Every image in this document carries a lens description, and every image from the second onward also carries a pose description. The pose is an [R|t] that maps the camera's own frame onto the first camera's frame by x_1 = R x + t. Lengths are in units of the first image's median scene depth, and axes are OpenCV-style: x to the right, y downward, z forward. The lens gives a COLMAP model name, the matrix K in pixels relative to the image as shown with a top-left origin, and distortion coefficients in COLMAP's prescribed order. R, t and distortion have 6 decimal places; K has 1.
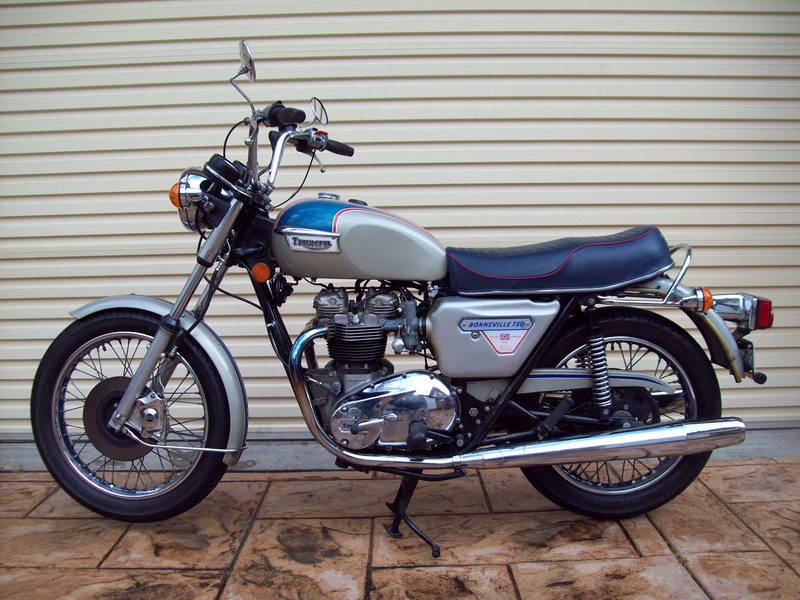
lens RADIAL K [[827.7, 0, 400.0], [0, 827.7, 300.0], [0, 0, 1]] dist [-0.192064, 0.161010]
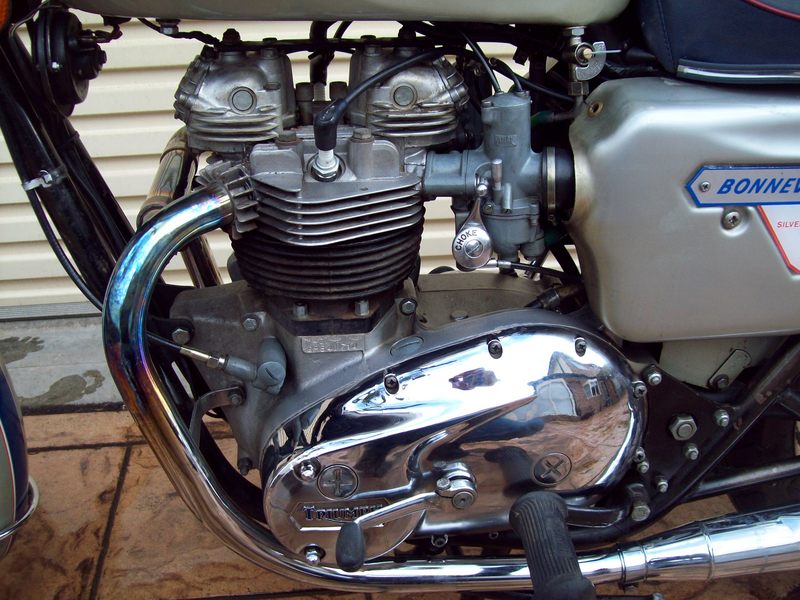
lens RADIAL K [[827.7, 0, 400.0], [0, 827.7, 300.0], [0, 0, 1]] dist [-0.192064, 0.161010]
pose [[0.992456, -0.046965, 0.113246, -0.062855], [0.003723, 0.934835, 0.355063, -0.033489], [-0.122542, -0.351963, 0.927958, 0.713482]]
